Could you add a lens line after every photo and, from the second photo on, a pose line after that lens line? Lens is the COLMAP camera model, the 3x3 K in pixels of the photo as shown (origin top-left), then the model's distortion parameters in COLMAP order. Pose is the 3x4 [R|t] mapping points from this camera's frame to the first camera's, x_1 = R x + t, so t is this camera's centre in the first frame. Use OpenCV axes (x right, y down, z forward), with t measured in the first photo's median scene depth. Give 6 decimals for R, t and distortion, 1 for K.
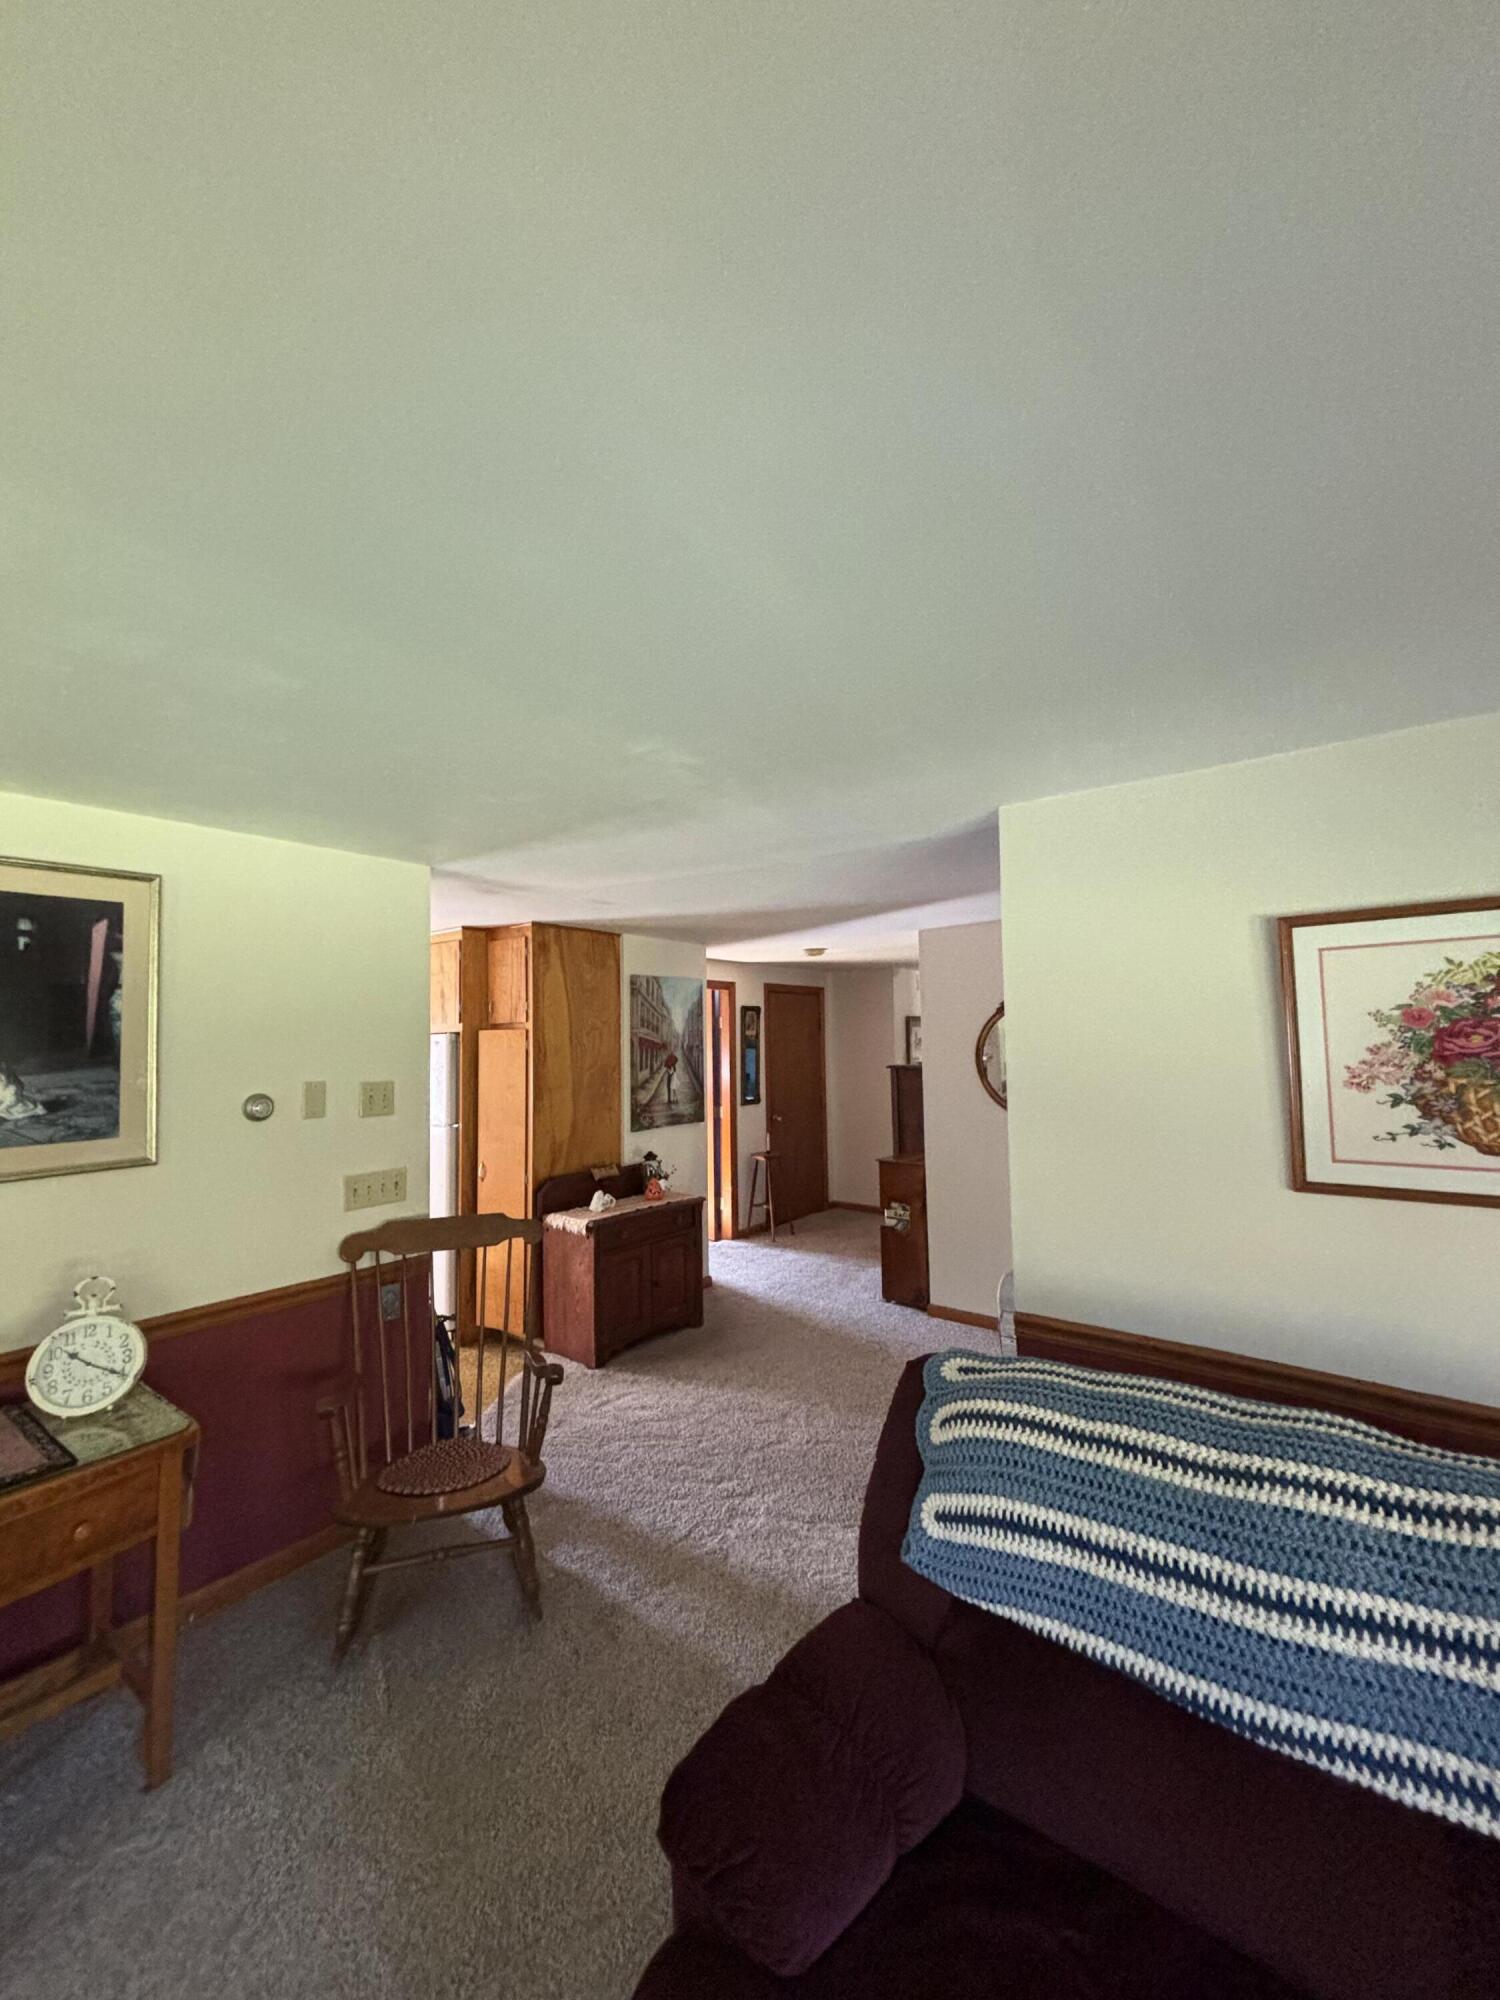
lens RADIAL K [[799.2, 0, 755.8], [0, 799.2, 995.2], [0, 0, 1]] dist [0.001433, -0.001040]
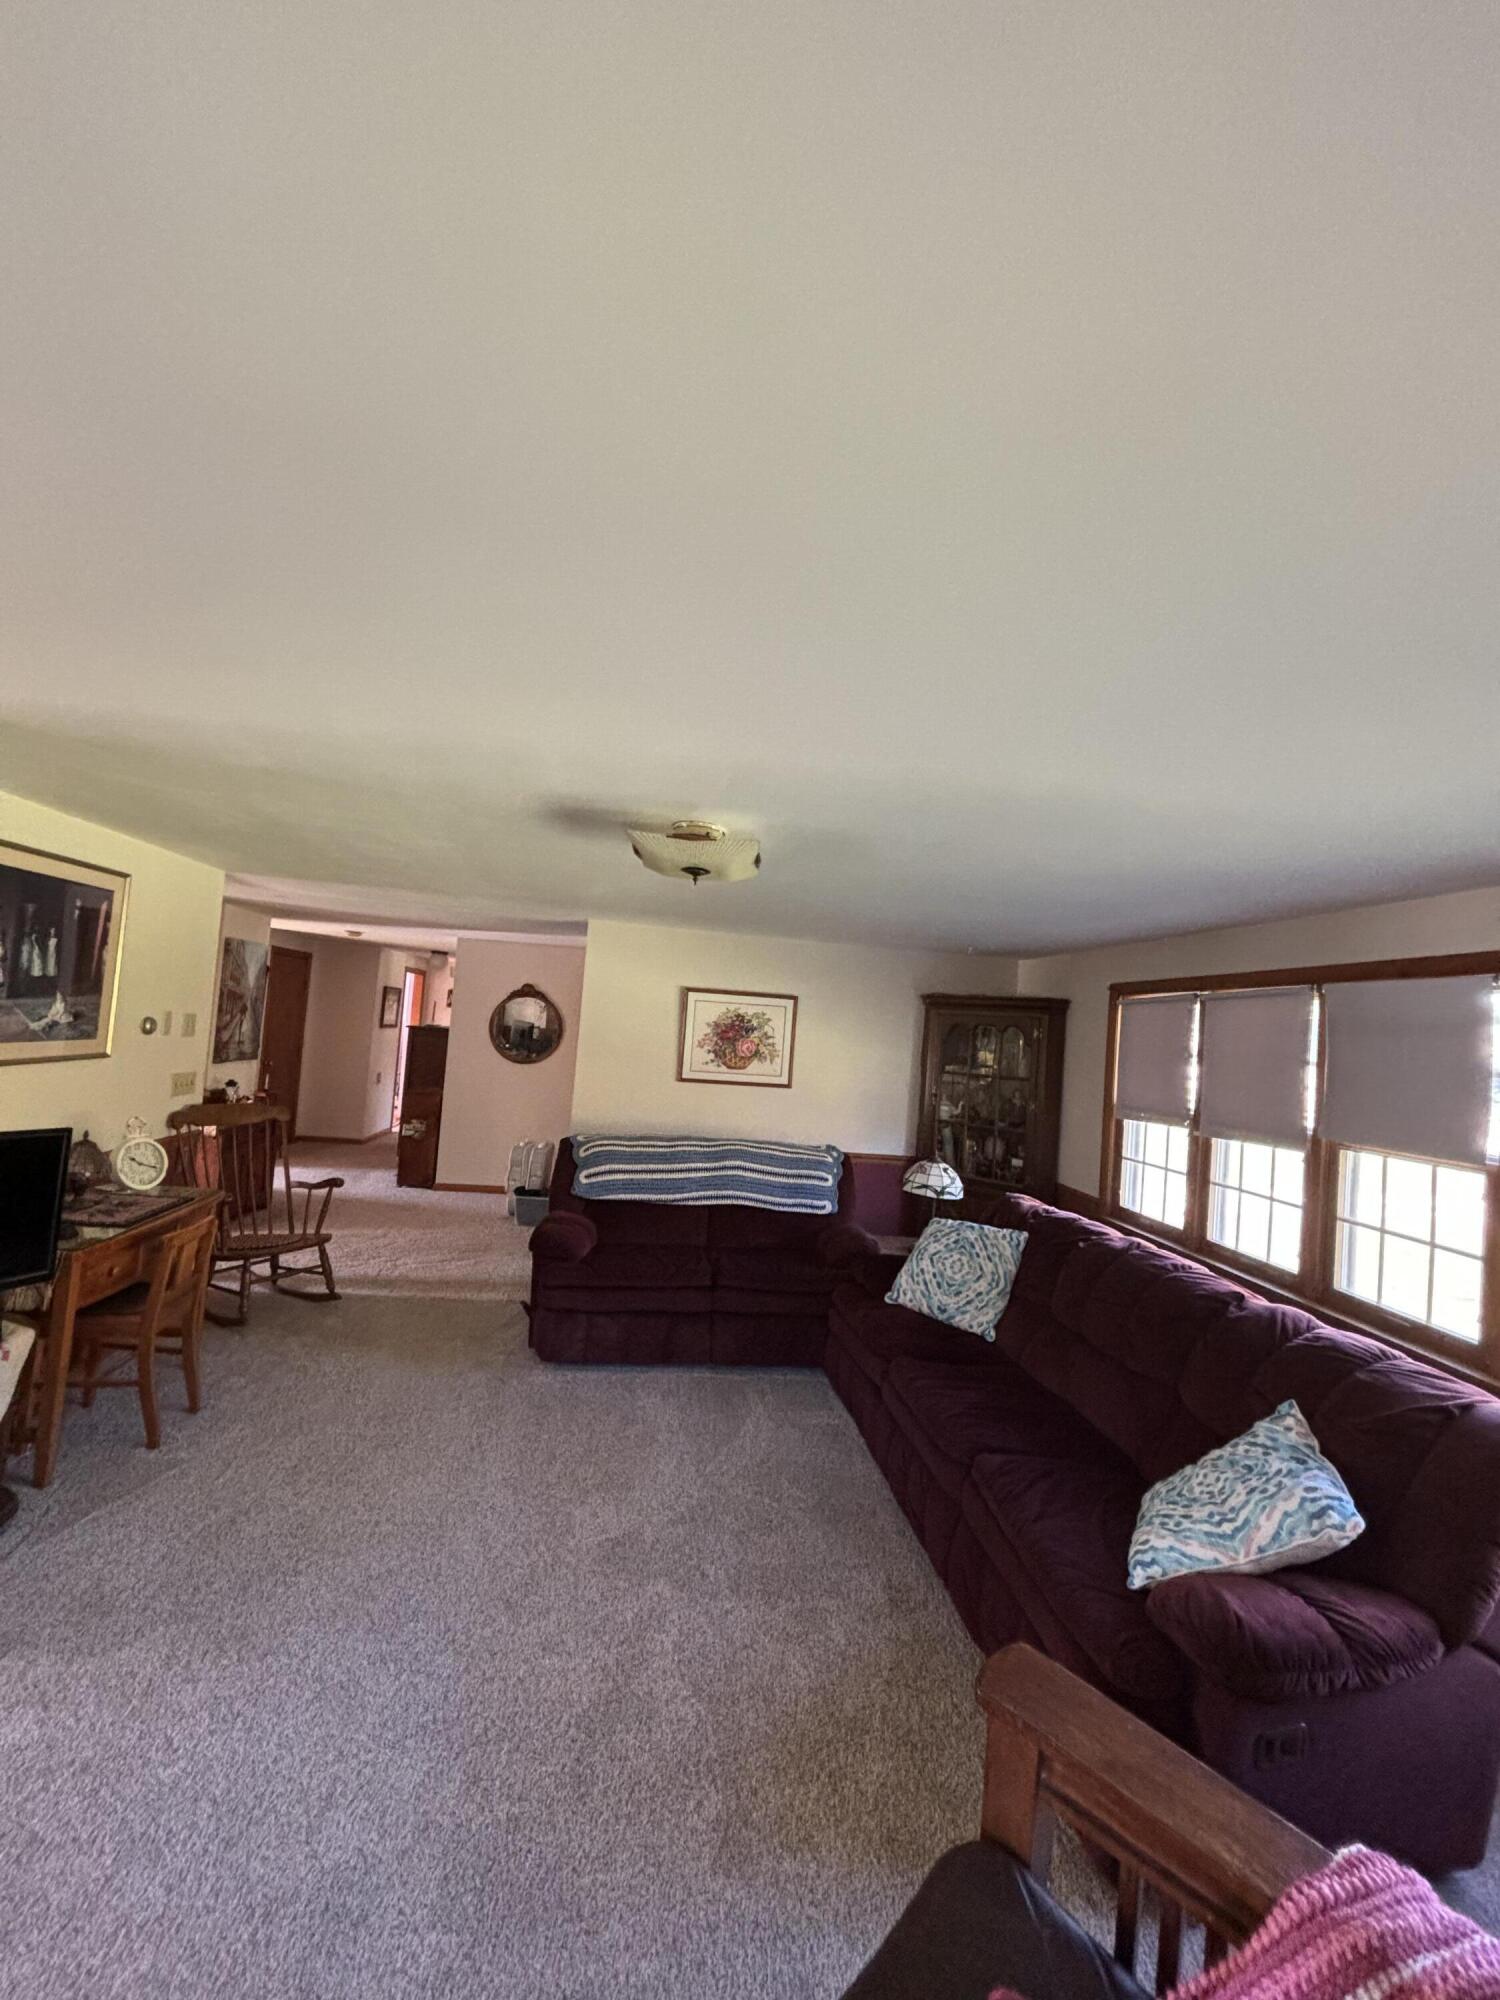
lens RADIAL K [[799.2, 0, 751.2], [0, 799.2, 997.2], [0, 0, 1]] dist [0.001433, -0.001040]
pose [[0.702977, 0.098260, 0.704392, -1.004271], [-0.126610, 0.991880, -0.012008, -0.048262], [-0.699852, -0.080741, 0.709709, -1.011907]]
